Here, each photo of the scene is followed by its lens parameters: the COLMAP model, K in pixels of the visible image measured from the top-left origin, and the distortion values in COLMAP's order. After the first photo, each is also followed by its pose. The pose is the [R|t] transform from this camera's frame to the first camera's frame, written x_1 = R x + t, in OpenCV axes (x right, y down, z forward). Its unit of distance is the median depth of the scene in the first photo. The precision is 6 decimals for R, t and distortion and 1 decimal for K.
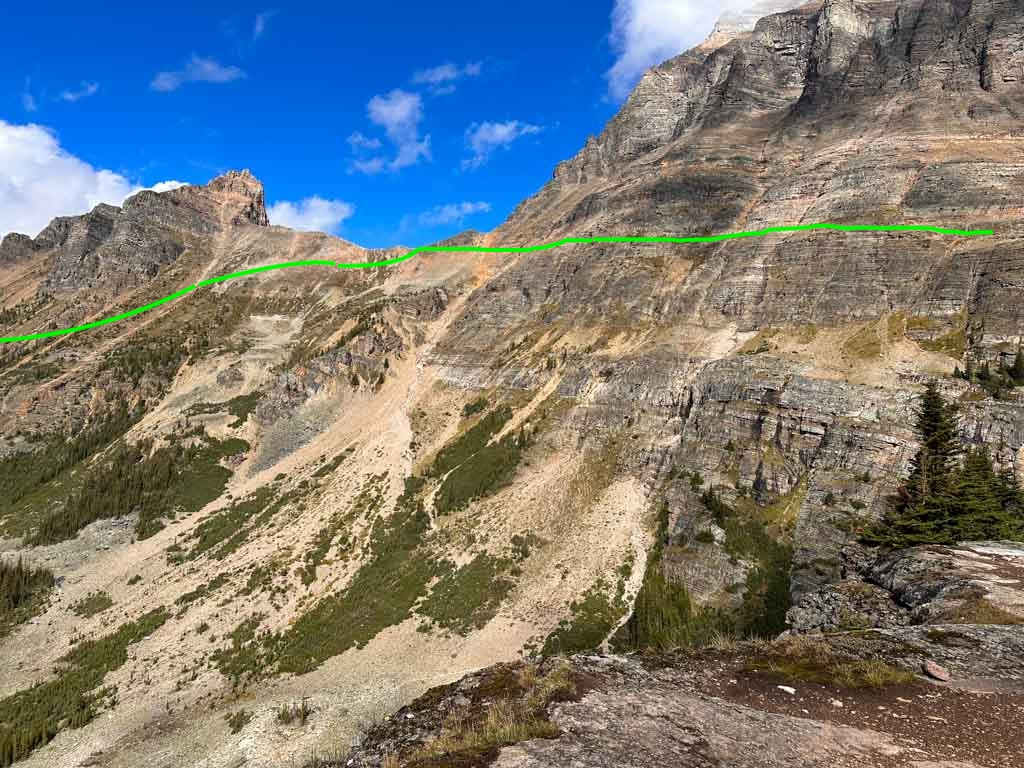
lens RADIAL K [[690.6, 0, 512.0], [0, 690.6, 384.0], [0, 0, 1]] dist [0.097458, -0.142718]
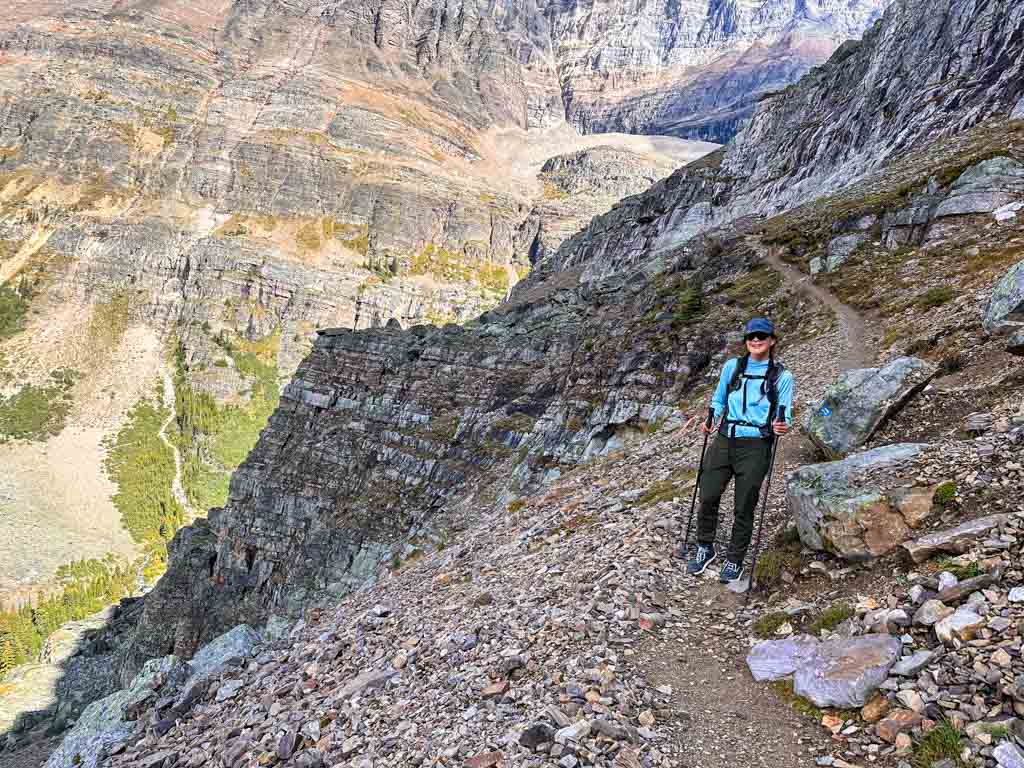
lens RADIAL K [[690.6, 0, 512.0], [0, 690.6, 384.0], [0, 0, 1]] dist [0.097458, -0.142718]
pose [[0.672207, -0.051807, 0.738548, -0.307035], [-0.104312, 0.980971, 0.163755, -0.036870], [-0.732978, -0.187117, 0.654012, -0.335811]]
